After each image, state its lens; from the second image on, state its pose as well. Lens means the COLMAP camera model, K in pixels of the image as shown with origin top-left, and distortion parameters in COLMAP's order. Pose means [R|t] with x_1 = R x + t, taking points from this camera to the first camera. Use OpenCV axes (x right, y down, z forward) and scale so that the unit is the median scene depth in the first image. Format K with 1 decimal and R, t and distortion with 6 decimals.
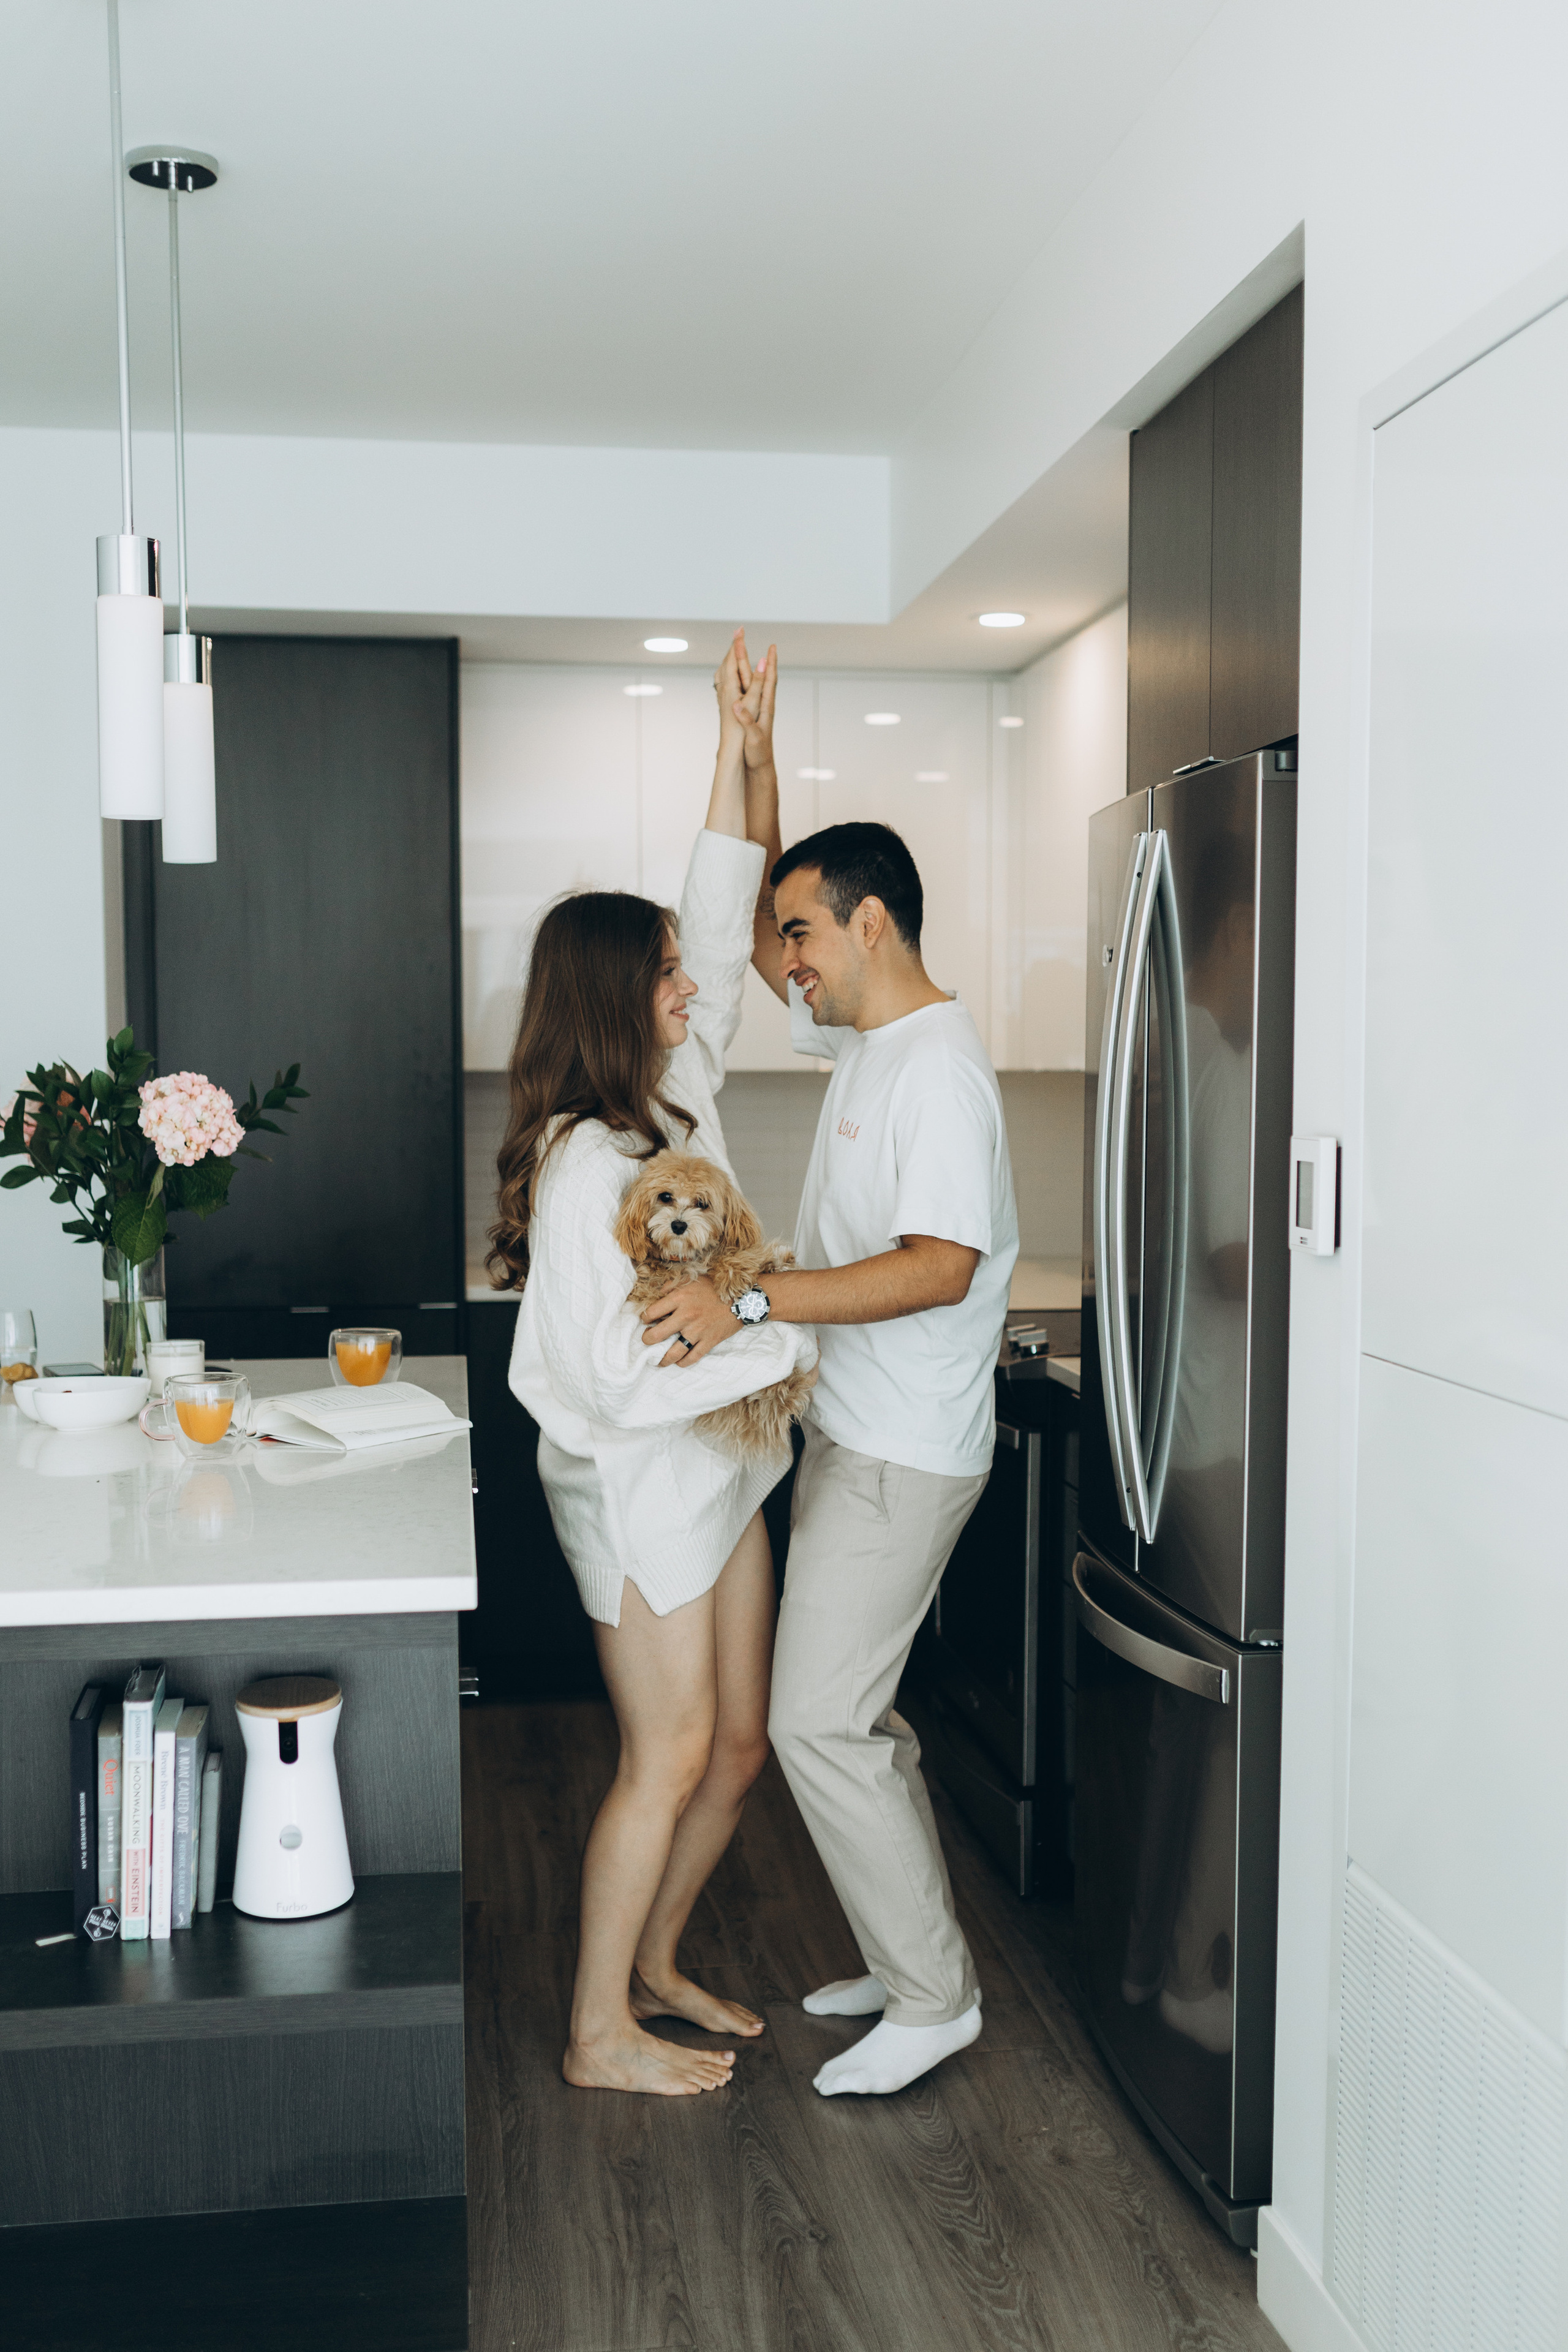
lens RADIAL K [[2516.8, 0, 836.4], [0, 2516.8, 1295.3], [0, 0, 1]] dist [0.014587, 0.000000]
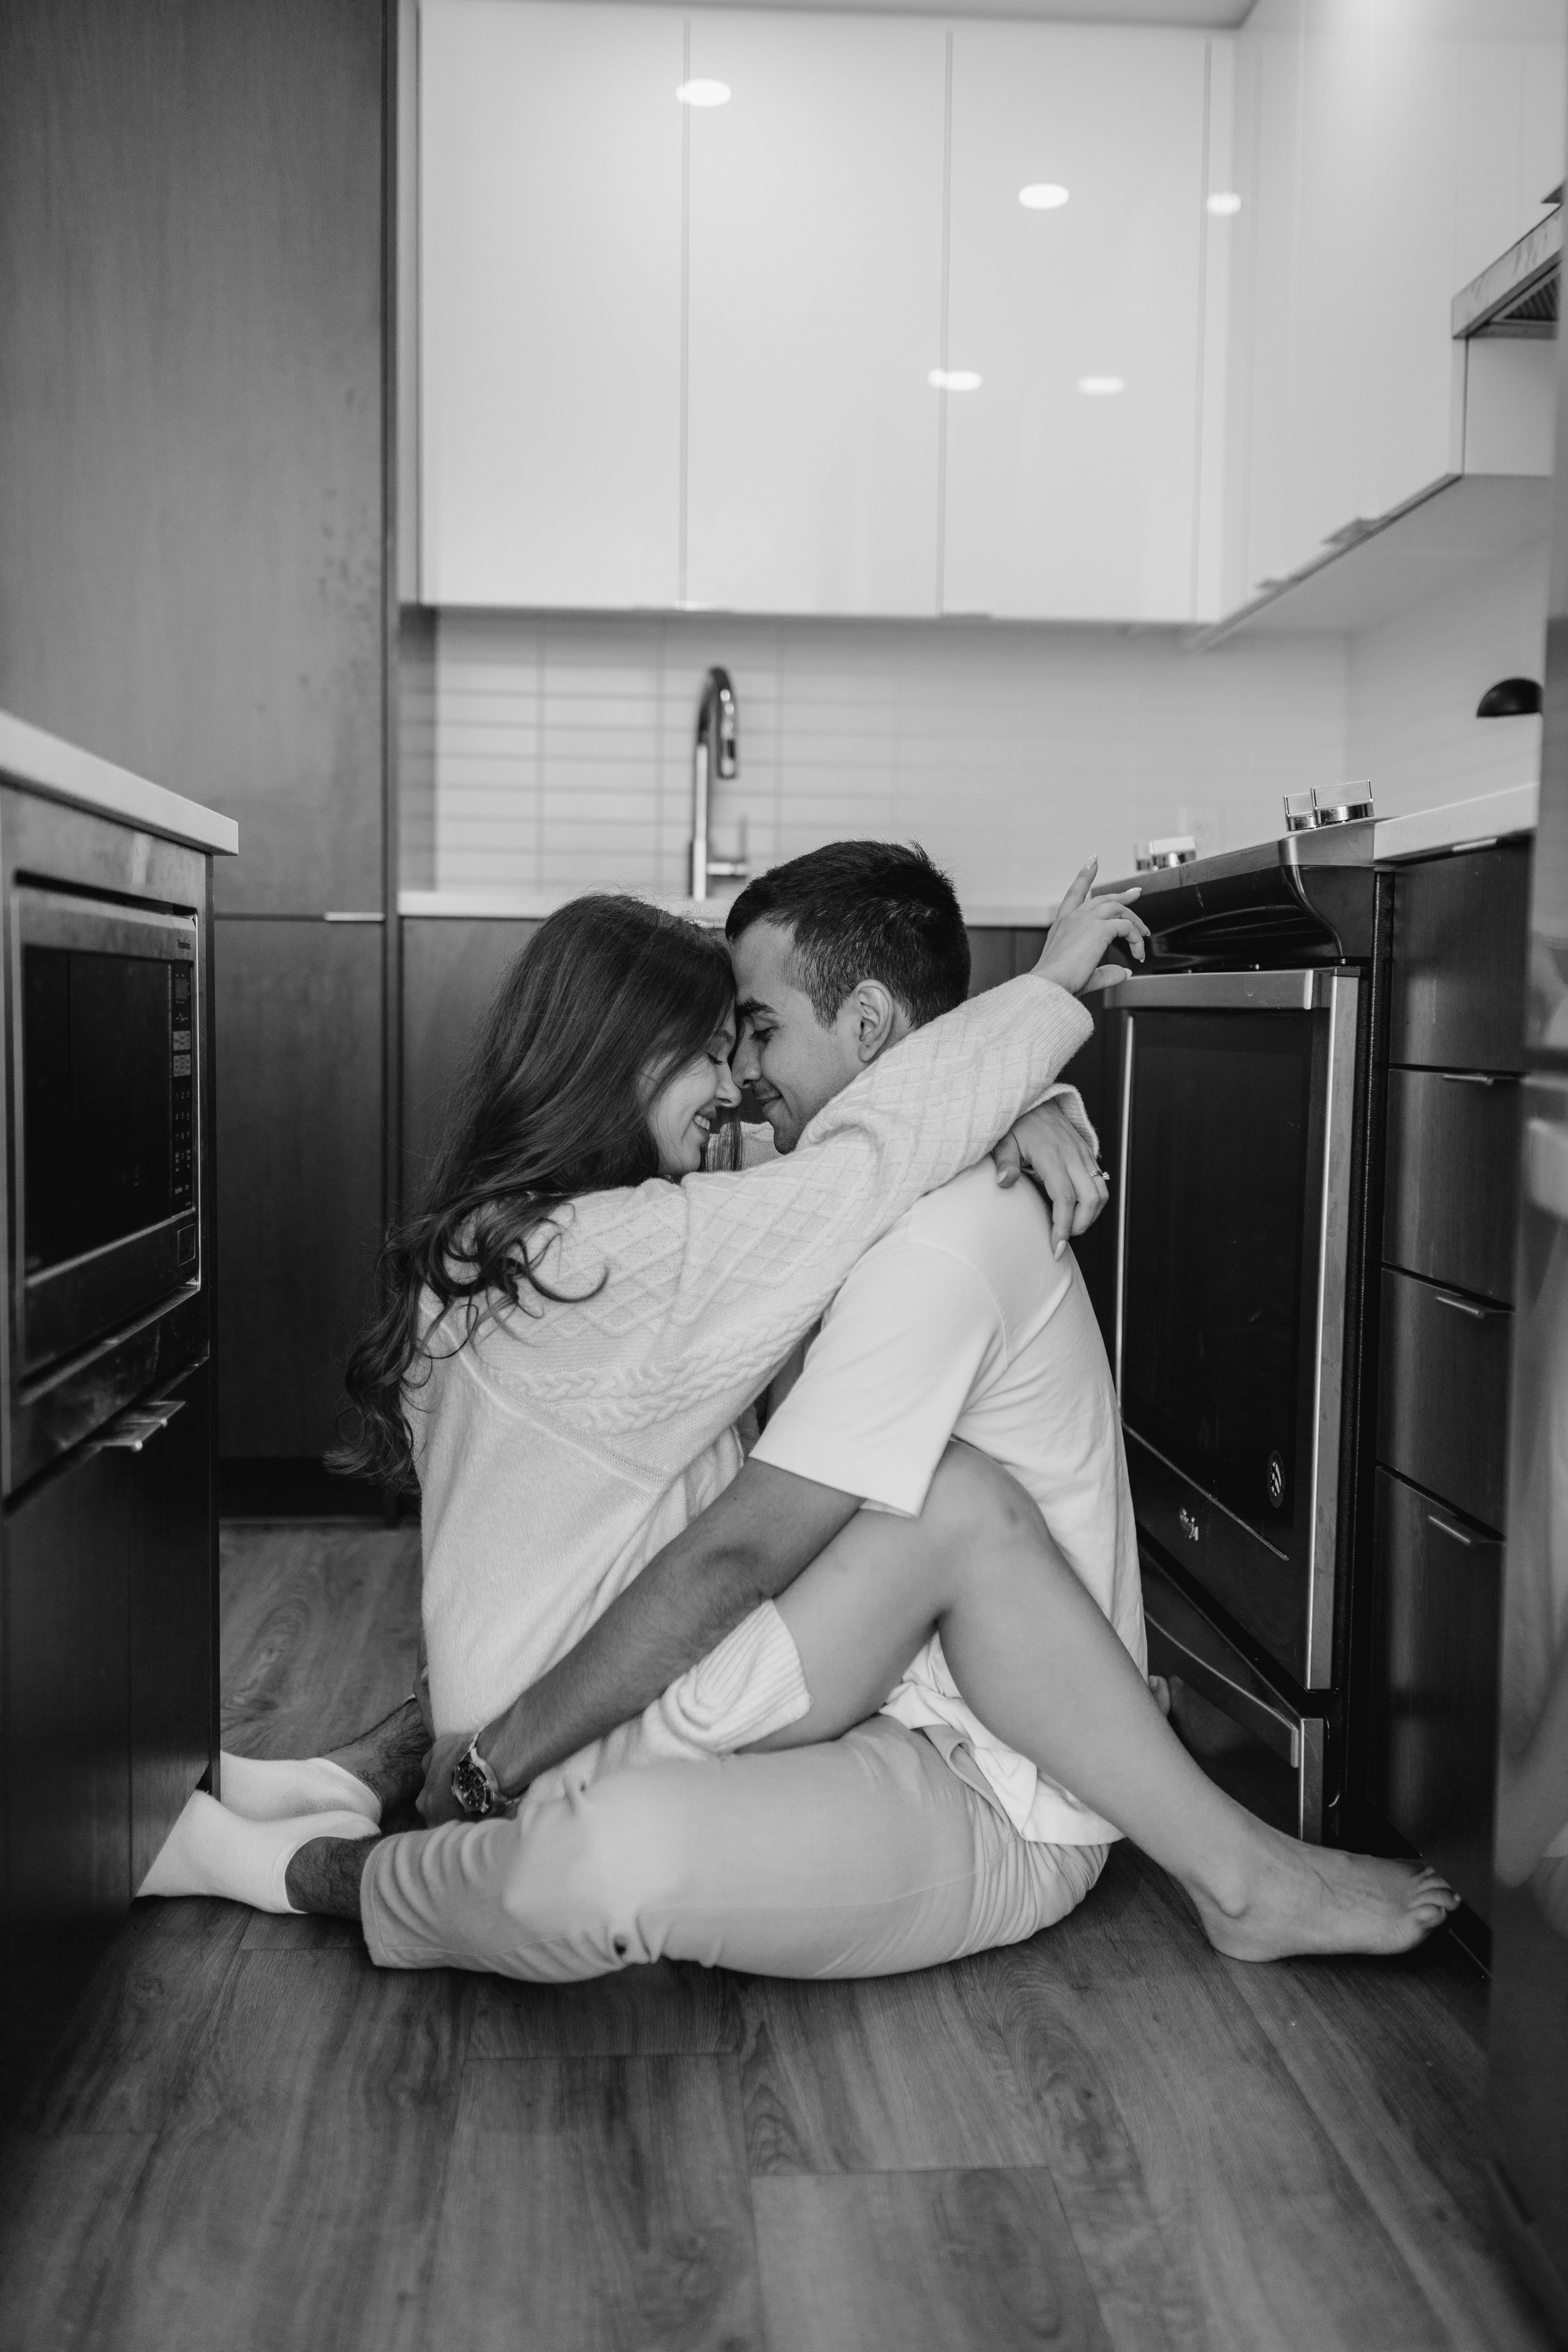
lens RADIAL K [[2244.7, 0, 794.2], [0, 2244.7, 1172.6], [0, 0, 1]] dist [0.016118, 0.000000]
pose [[0.996498, 0.017447, -0.081772, 0.009368], [-0.019244, 0.999589, -0.021242, 0.133936], [0.081368, 0.022742, 0.996425, 0.703474]]
